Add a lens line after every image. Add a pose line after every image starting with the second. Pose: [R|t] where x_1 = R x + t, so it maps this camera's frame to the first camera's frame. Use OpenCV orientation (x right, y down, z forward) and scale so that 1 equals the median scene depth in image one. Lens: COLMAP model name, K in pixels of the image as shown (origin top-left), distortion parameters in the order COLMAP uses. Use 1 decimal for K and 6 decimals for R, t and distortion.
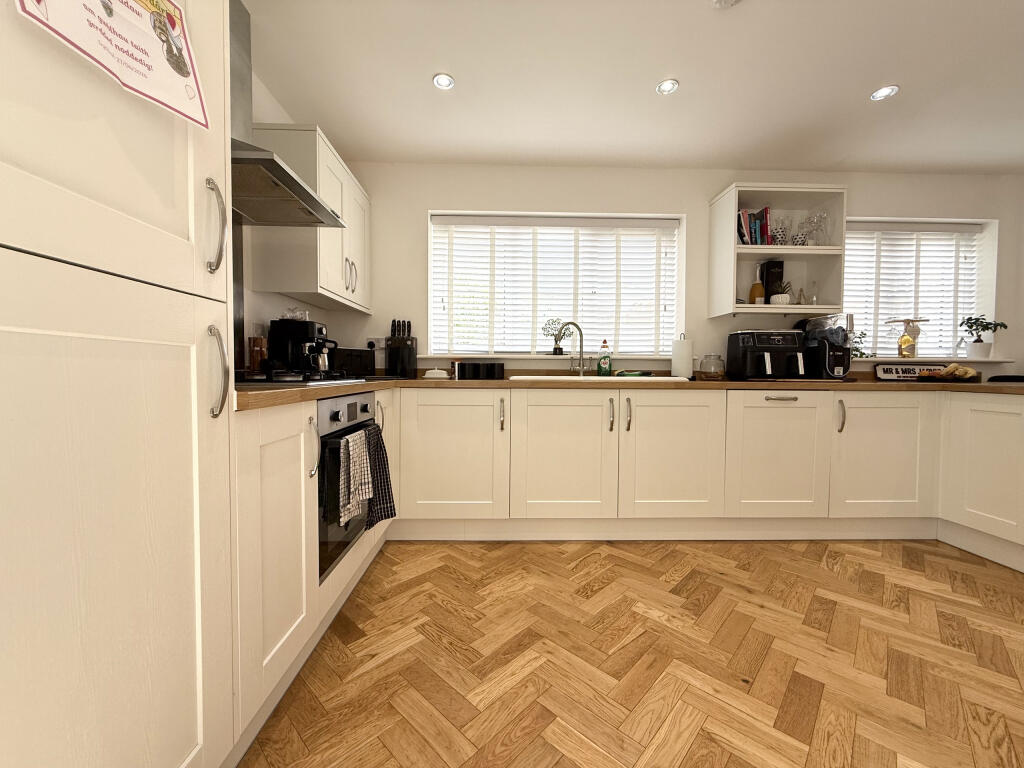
lens RADIAL K [[411.4, 0, 508.5], [0, 411.4, 382.7], [0, 0, 1]] dist [-0.000931, 0.000383]
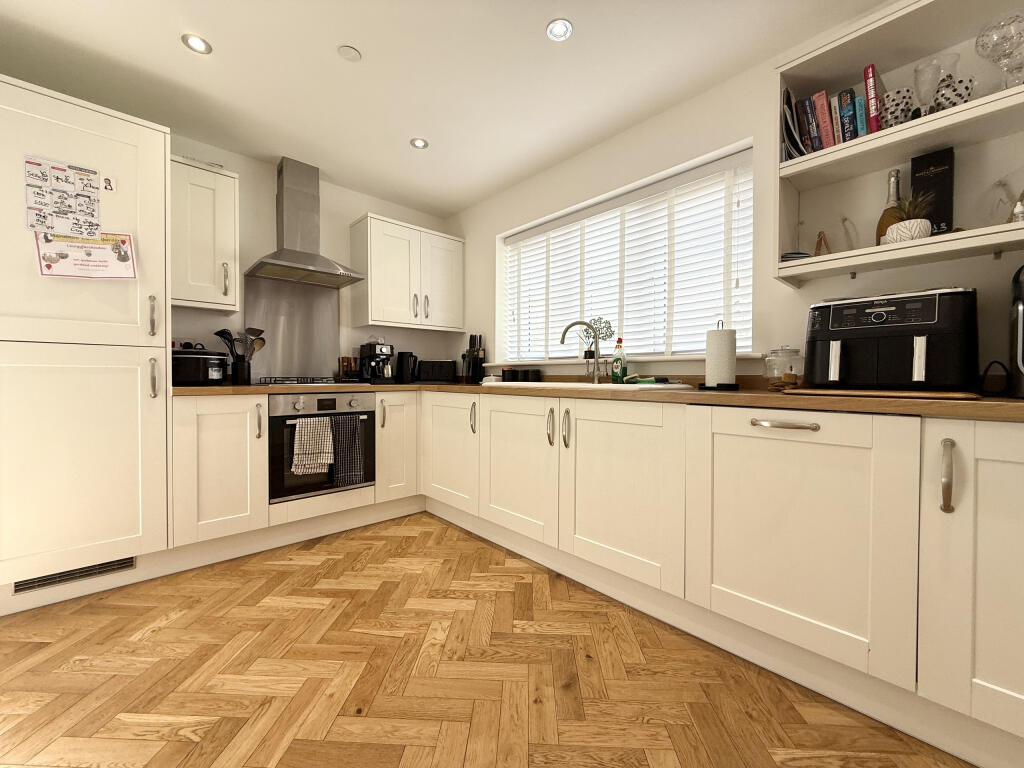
lens RADIAL K [[411.4, 0, 508.5], [0, 411.4, 382.7], [0, 0, 1]] dist [-0.000931, 0.000383]
pose [[0.654389, 0.005624, -0.756137, 0.832207], [-0.018886, 0.999782, -0.008908, -0.005975], [0.755922, 0.020109, 0.654353, 0.353426]]
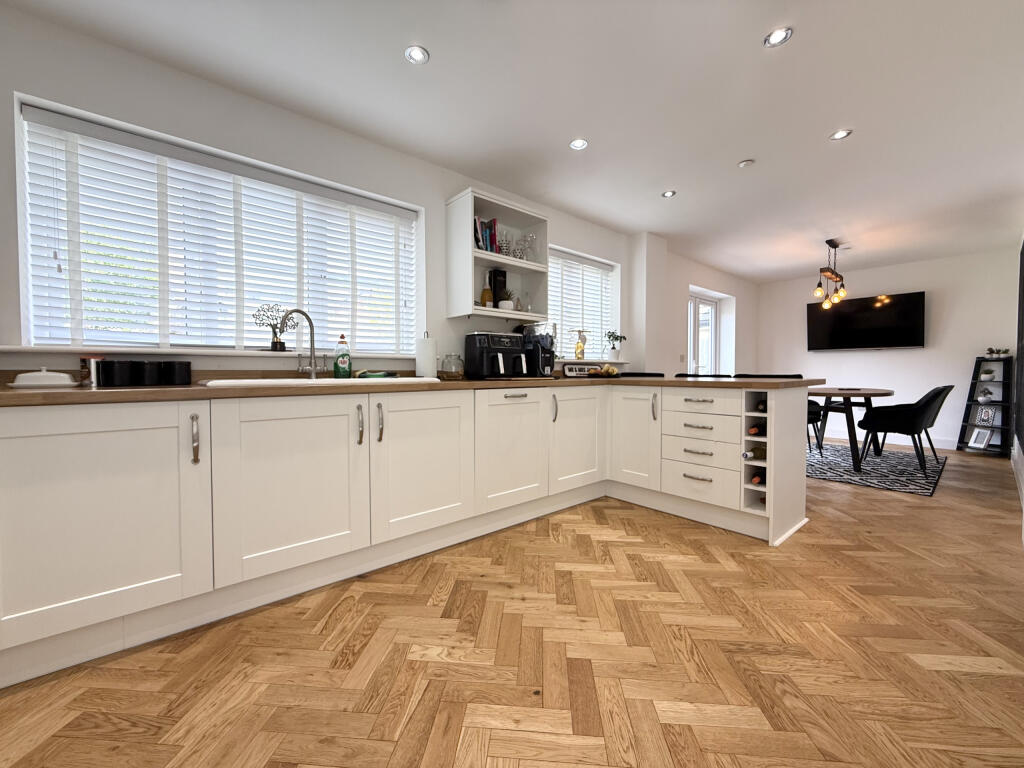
lens RADIAL K [[411.4, 0, 508.5], [0, 411.4, 382.7], [0, 0, 1]] dist [-0.000931, 0.000383]
pose [[0.779087, -0.025415, 0.626400, -0.034455], [0.024072, 0.999654, 0.010620, -0.008006], [-0.626453, 0.006805, 0.779429, 0.159370]]
